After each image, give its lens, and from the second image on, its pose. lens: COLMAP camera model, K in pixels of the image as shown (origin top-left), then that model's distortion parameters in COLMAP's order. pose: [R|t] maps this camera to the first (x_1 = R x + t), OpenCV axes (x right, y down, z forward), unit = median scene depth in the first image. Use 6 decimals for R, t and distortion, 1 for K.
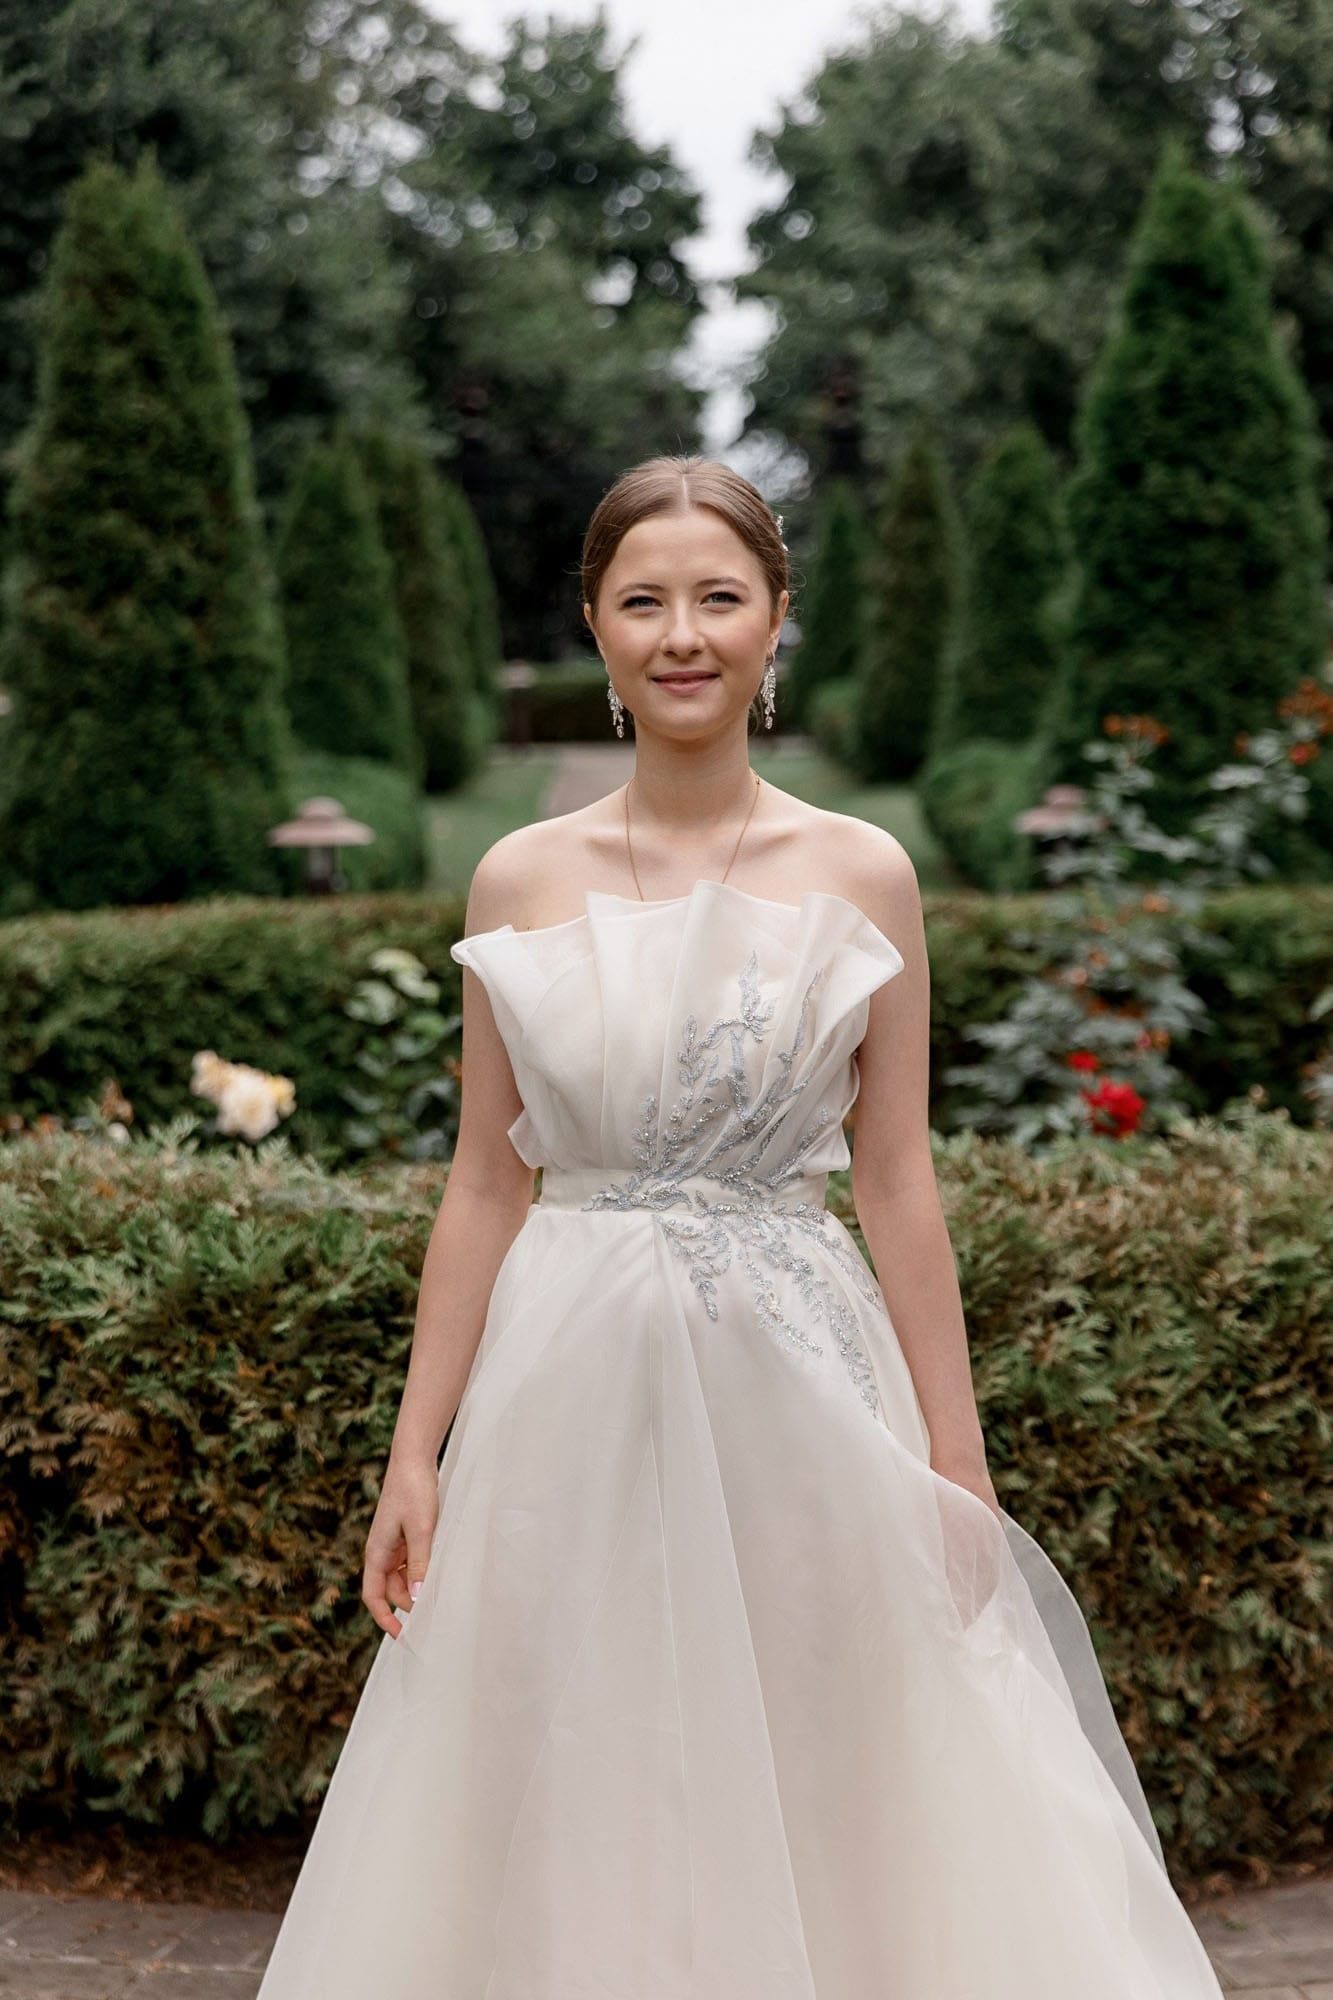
lens RADIAL K [[3139.9, 0, 720.5], [0, 3139.9, 996.3], [0, 0, 1]] dist [0.007293, -0.019217]
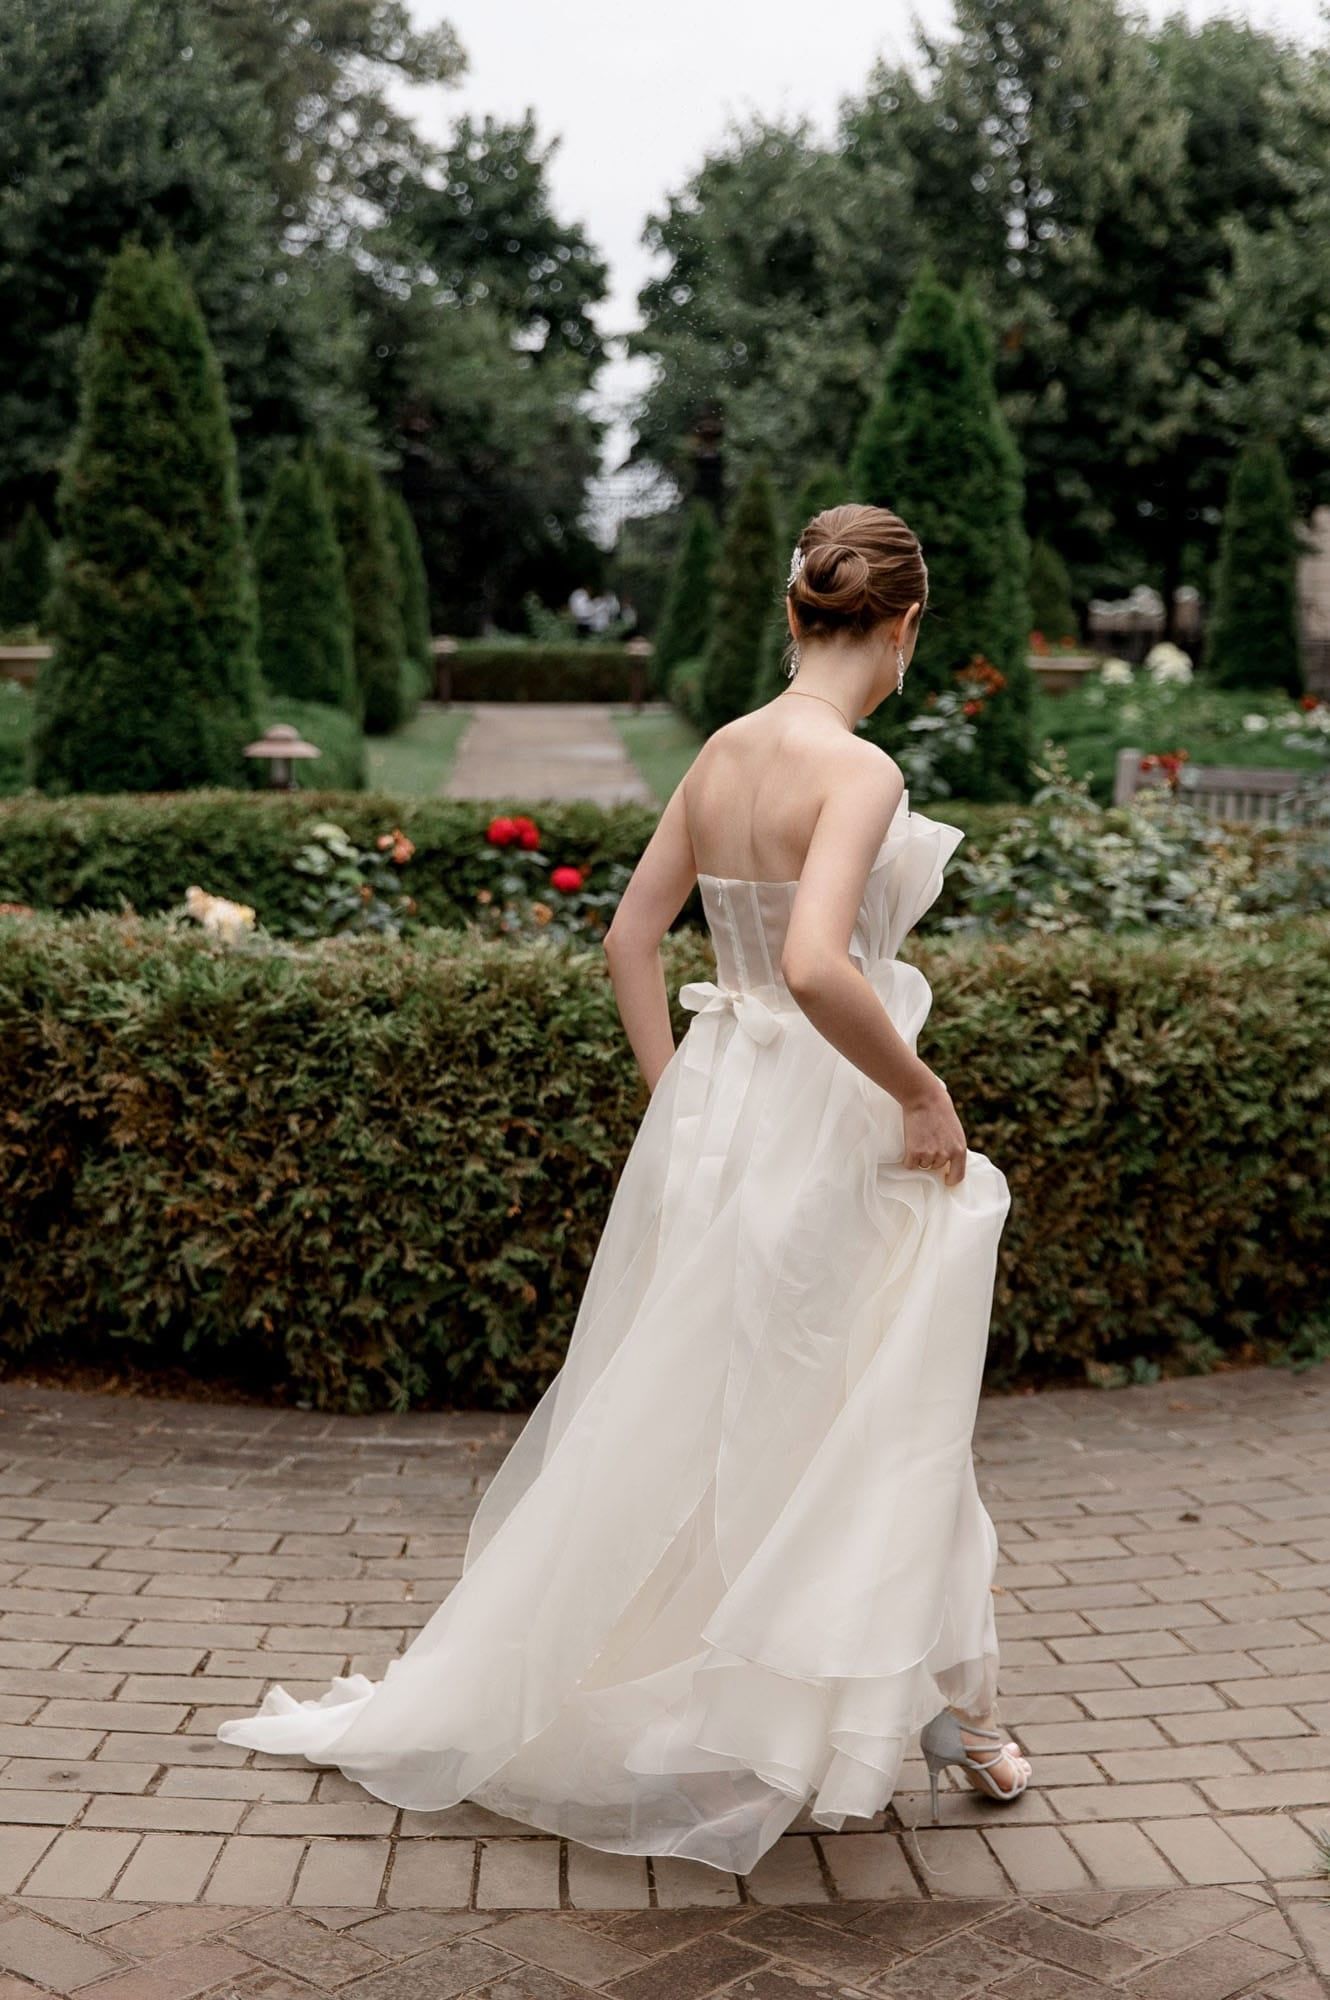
lens RADIAL K [[2536.4, 0, 665.0], [0, 2536.4, 1000.0], [0, 0, 1]] dist [0.017883, -0.024743]
pose [[0.999238, 0.031374, 0.023211, 0.016640], [-0.032120, 0.998956, 0.032473, 0.015605], [-0.022168, -0.033194, 0.999203, -0.106800]]
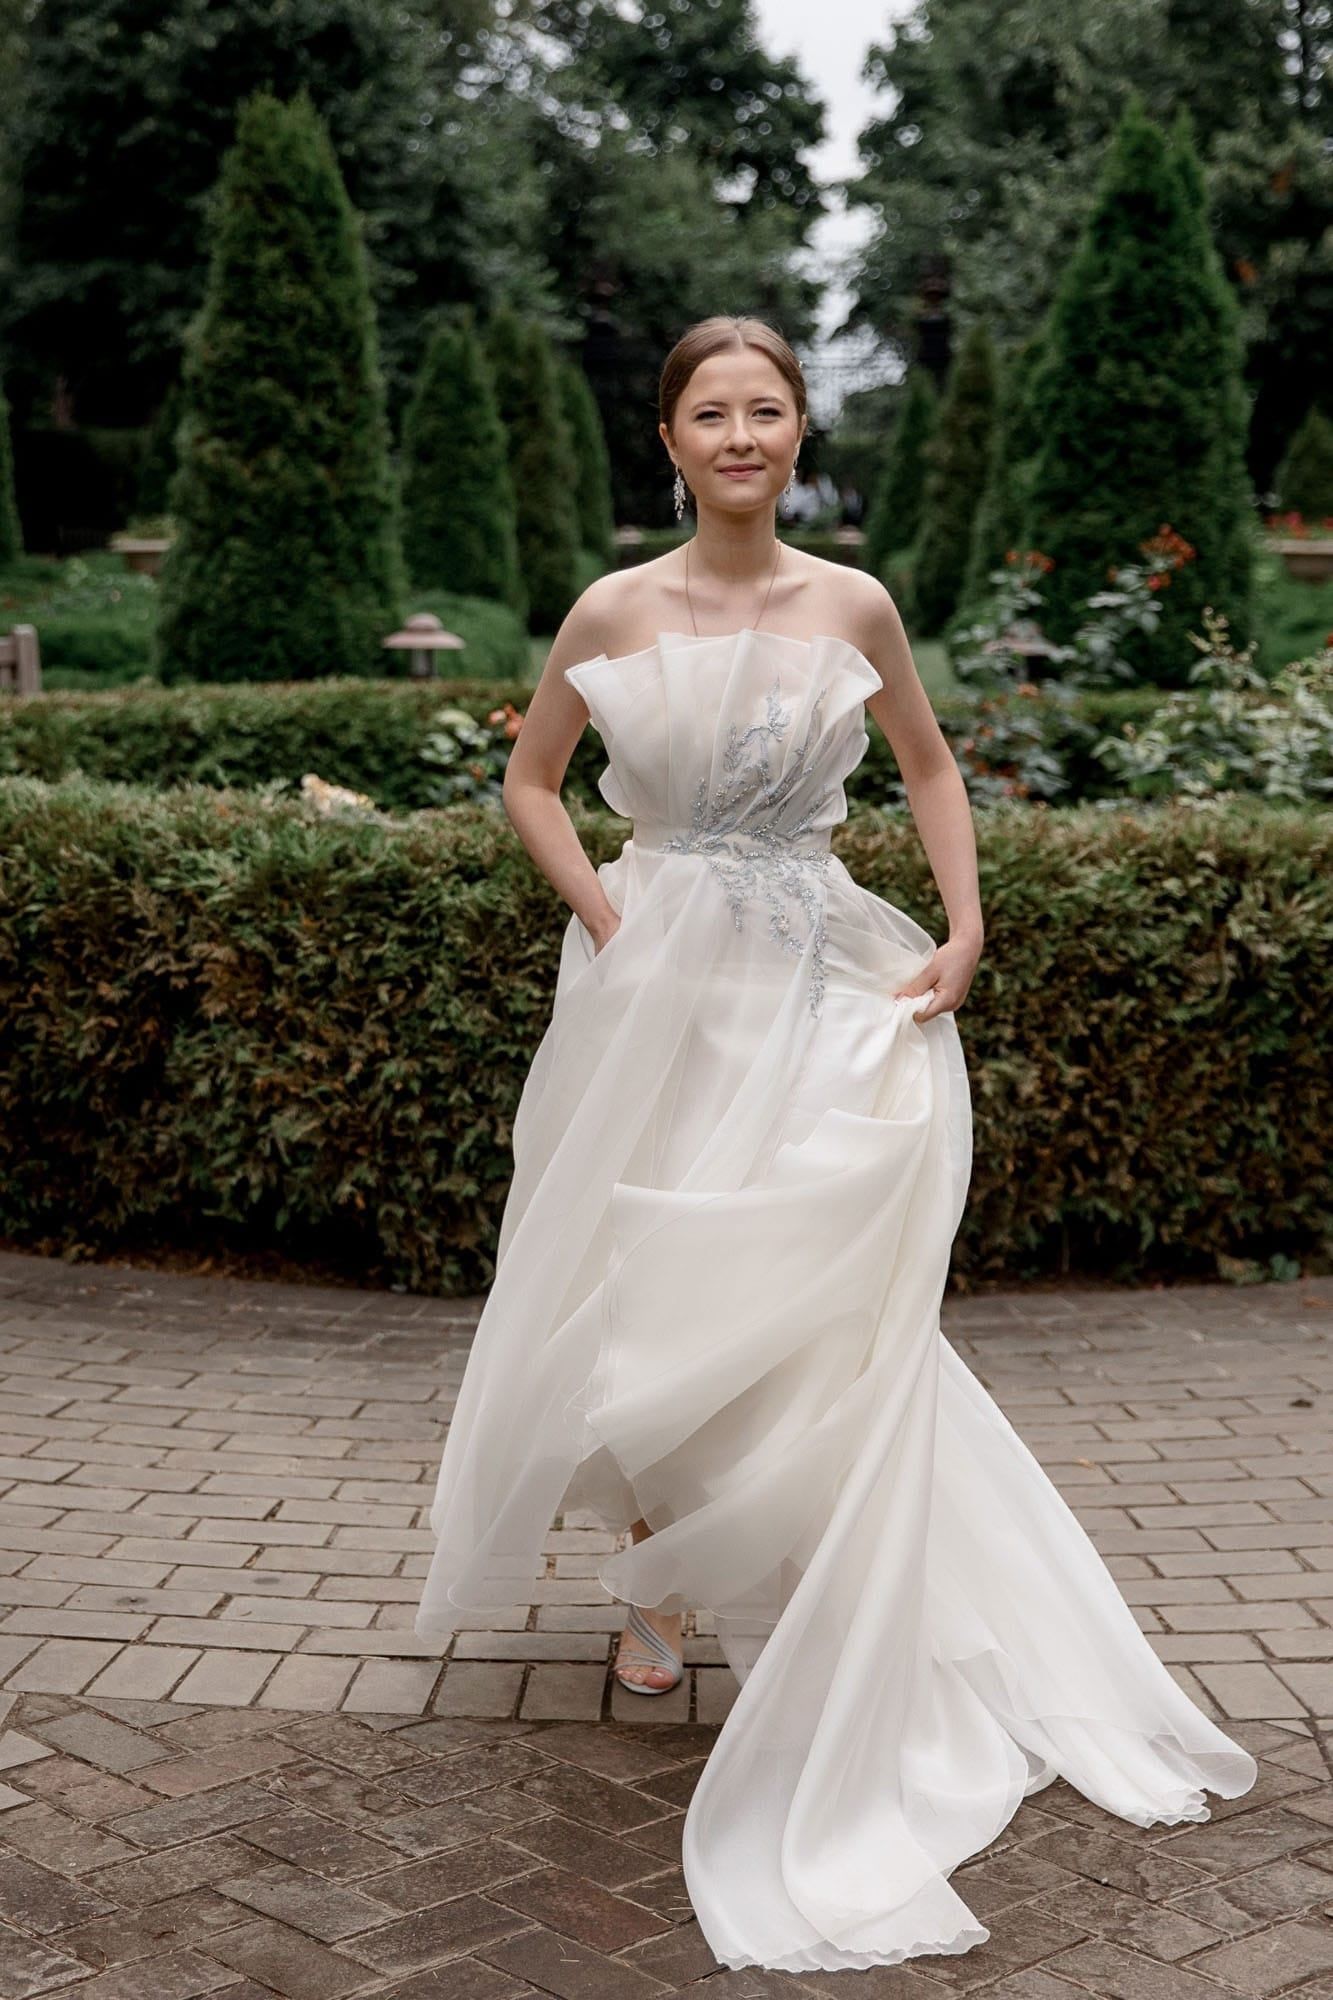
lens RADIAL K [[2921.5, 0, 658.7], [0, 2921.5, 949.0], [0, 0, 1]] dist [0.024534, -0.064884]
pose [[0.997623, 0.034081, -0.059887, 0.040677], [-0.032050, 0.998889, 0.034561, 0.027971], [0.060998, -0.032559, 0.997607, -0.161631]]
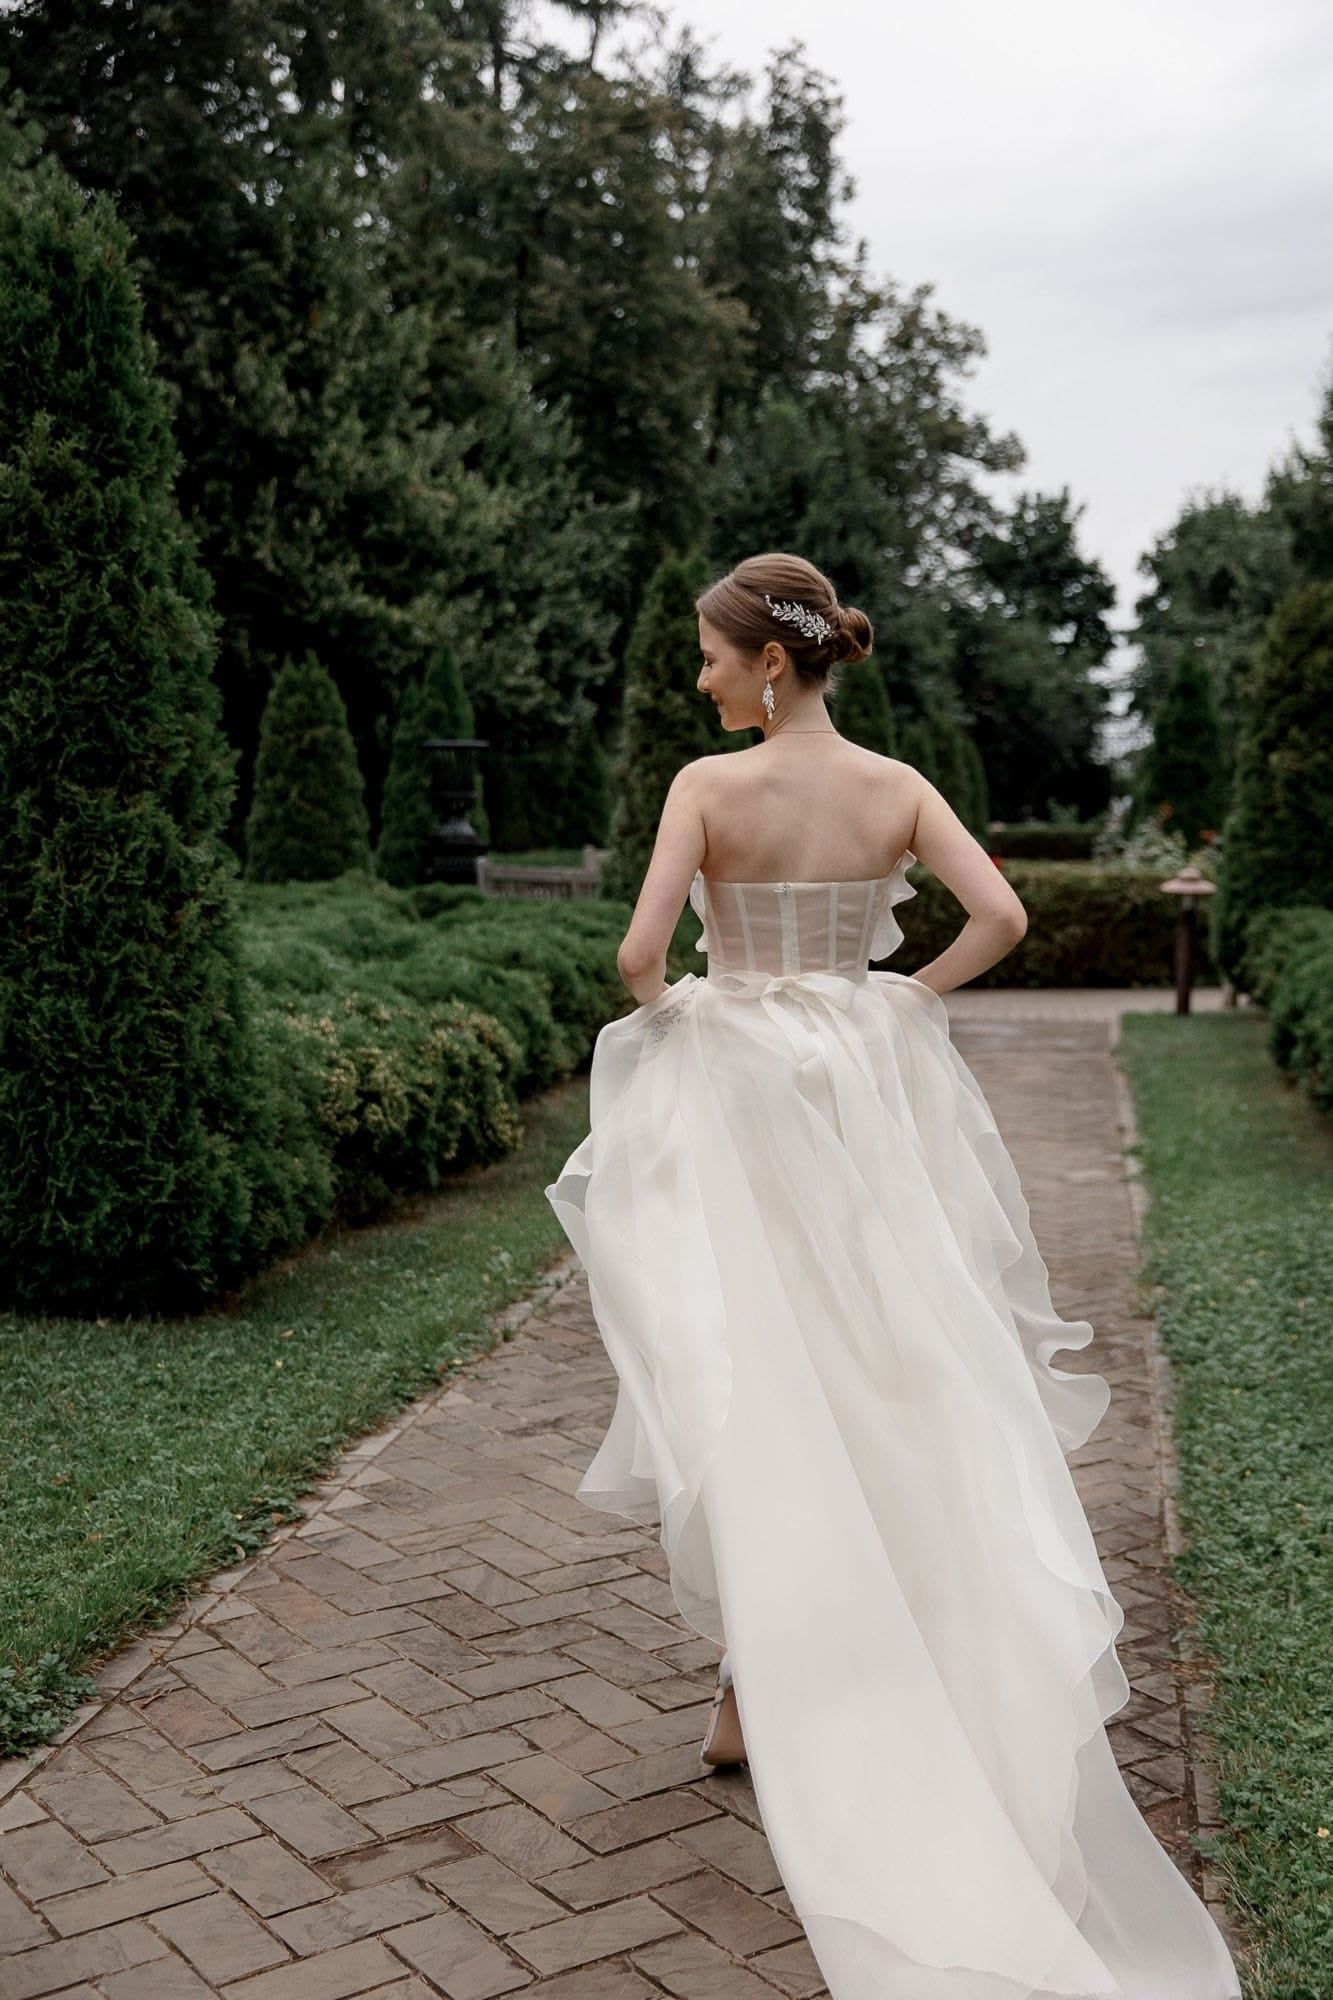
lens RADIAL K [[1992.0, 0, 777.9], [0, 1992.0, 1044.1], [0, 0, 1]] dist [0.008616, 0.001465]
pose [[0.982247, 0.042649, -0.182682, 0.127966], [-0.043490, 0.999054, -0.000596, 0.159042], [0.182484, 0.008531, 0.983172, -1.103711]]
